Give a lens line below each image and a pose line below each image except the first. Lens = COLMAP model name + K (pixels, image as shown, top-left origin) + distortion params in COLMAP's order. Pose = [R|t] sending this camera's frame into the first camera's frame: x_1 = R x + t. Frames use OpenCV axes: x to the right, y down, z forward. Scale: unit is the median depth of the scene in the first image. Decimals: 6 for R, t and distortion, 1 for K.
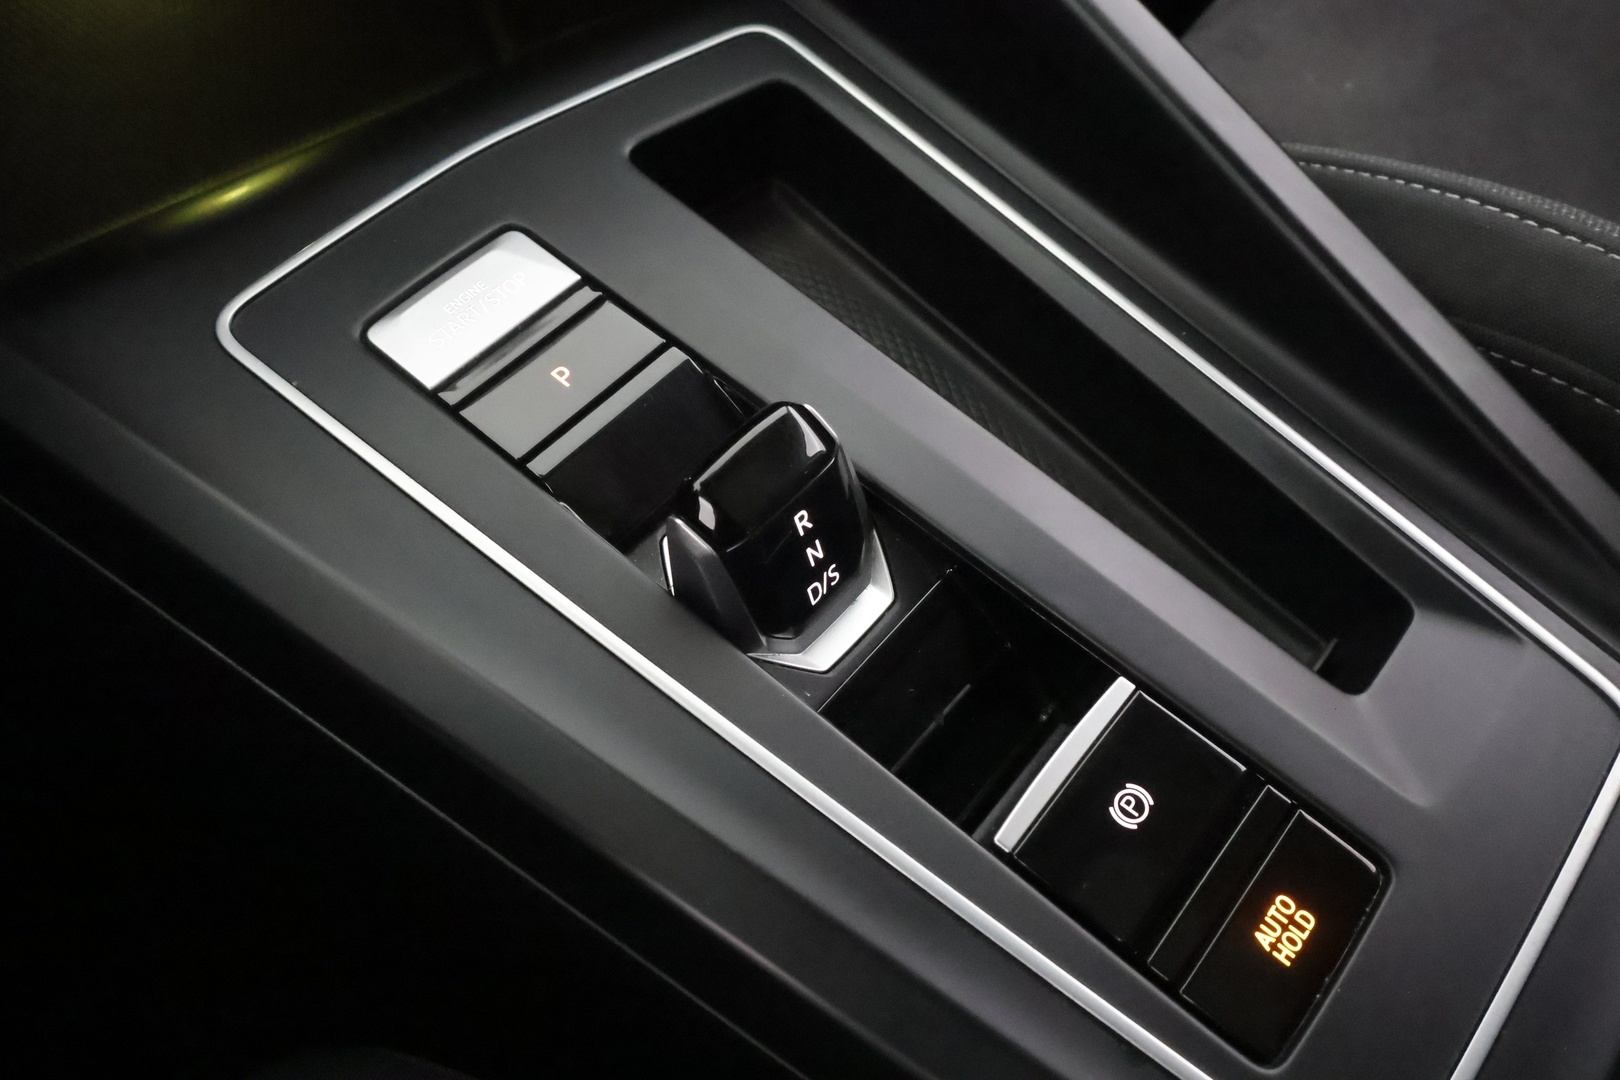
lens RADIAL K [[1327.2, 0, 812.0], [0, 1327.2, 564.7], [0, 0, 1]] dist [-0.003232, 0.000569]
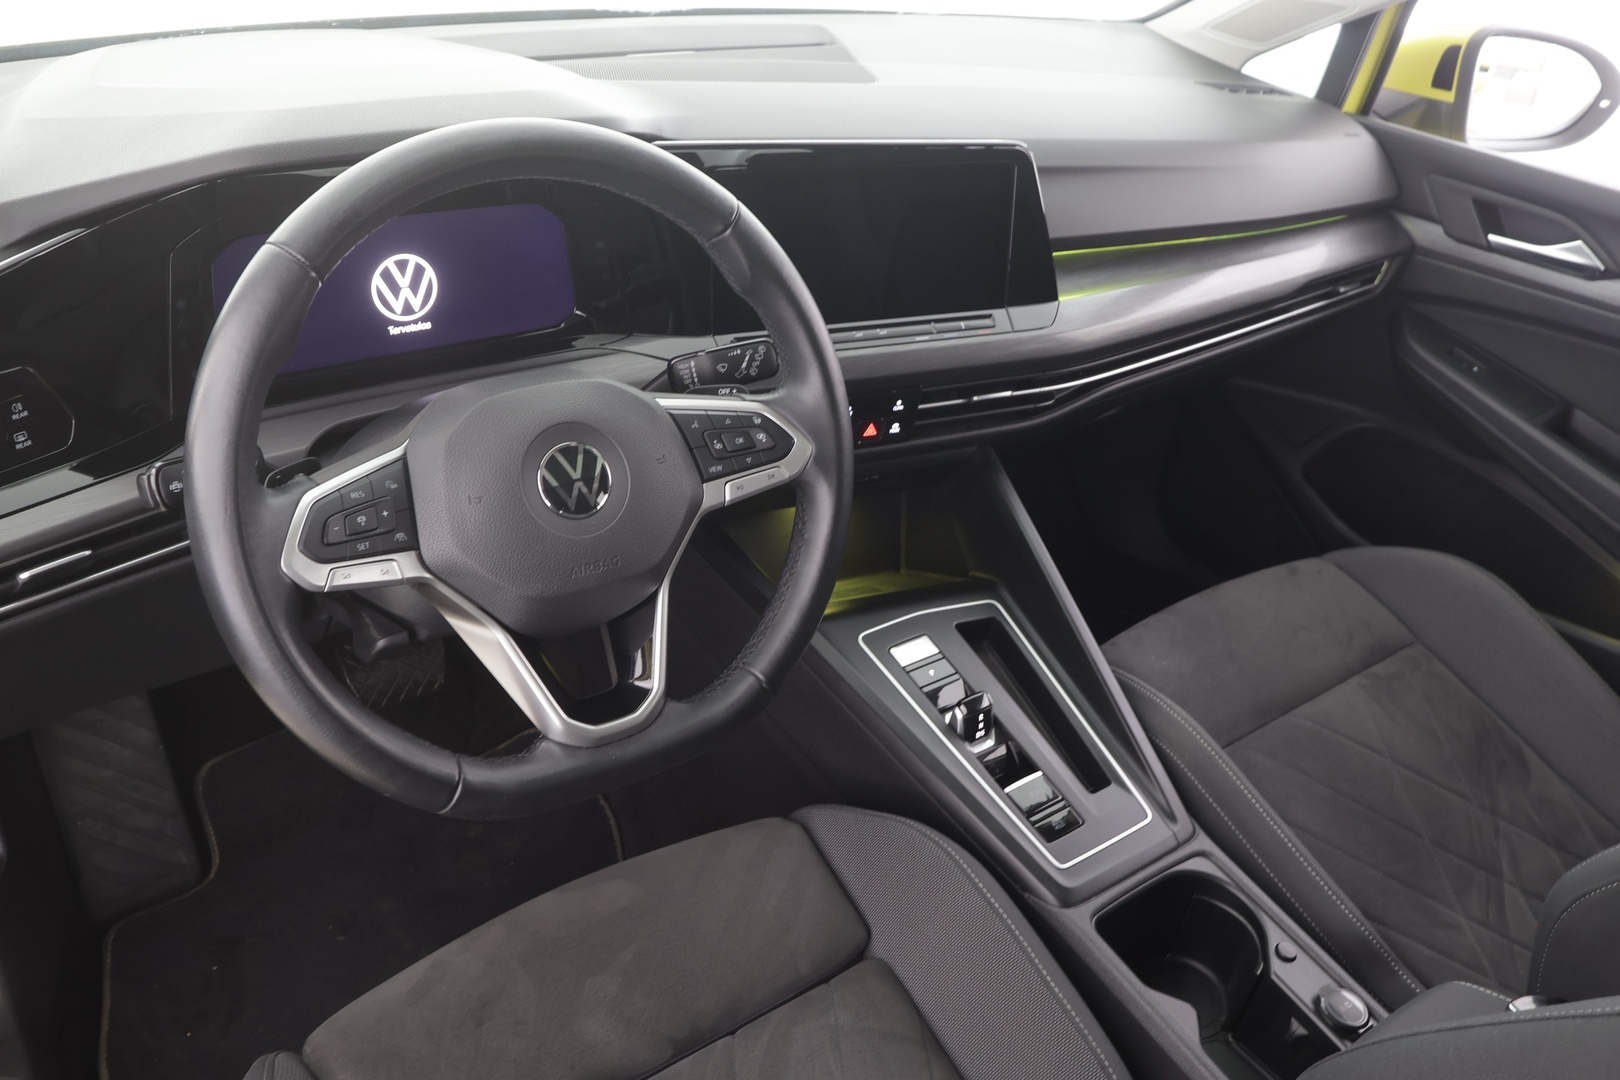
lens RADIAL K [[1327.2, 0, 812.0], [0, 1327.2, 564.7], [0, 0, 1]] dist [-0.003232, 0.000569]
pose [[0.954281, 0.291708, -0.065226, -0.386682], [-0.298320, 0.915720, -0.269189, 0.823417], [-0.018795, 0.276340, 0.960876, -3.262442]]
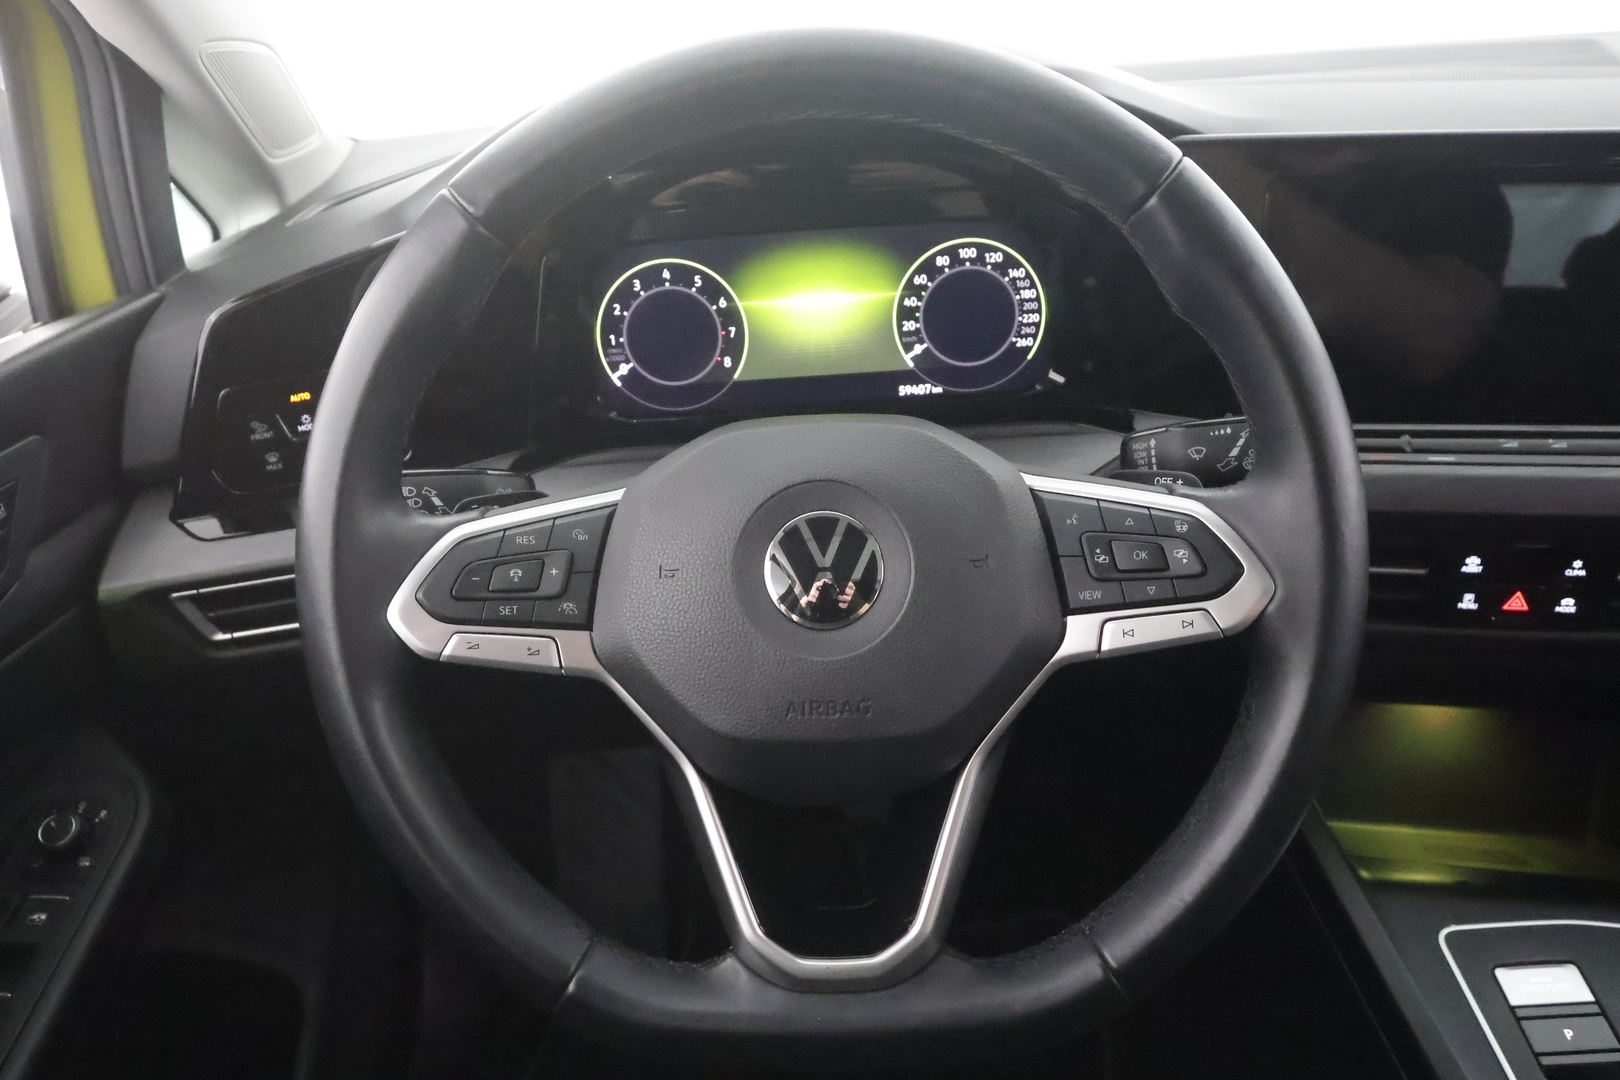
lens RADIAL K [[1217.2, 0, 809.9], [0, 1217.2, 556.3], [0, 0, 1]] dist [0.001855, -0.008357]
pose [[0.665560, 0.397860, -0.631456, -0.055652], [-0.575364, 0.812412, -0.094563, 0.163971], [0.475380, 0.426255, 0.769624, -1.800195]]
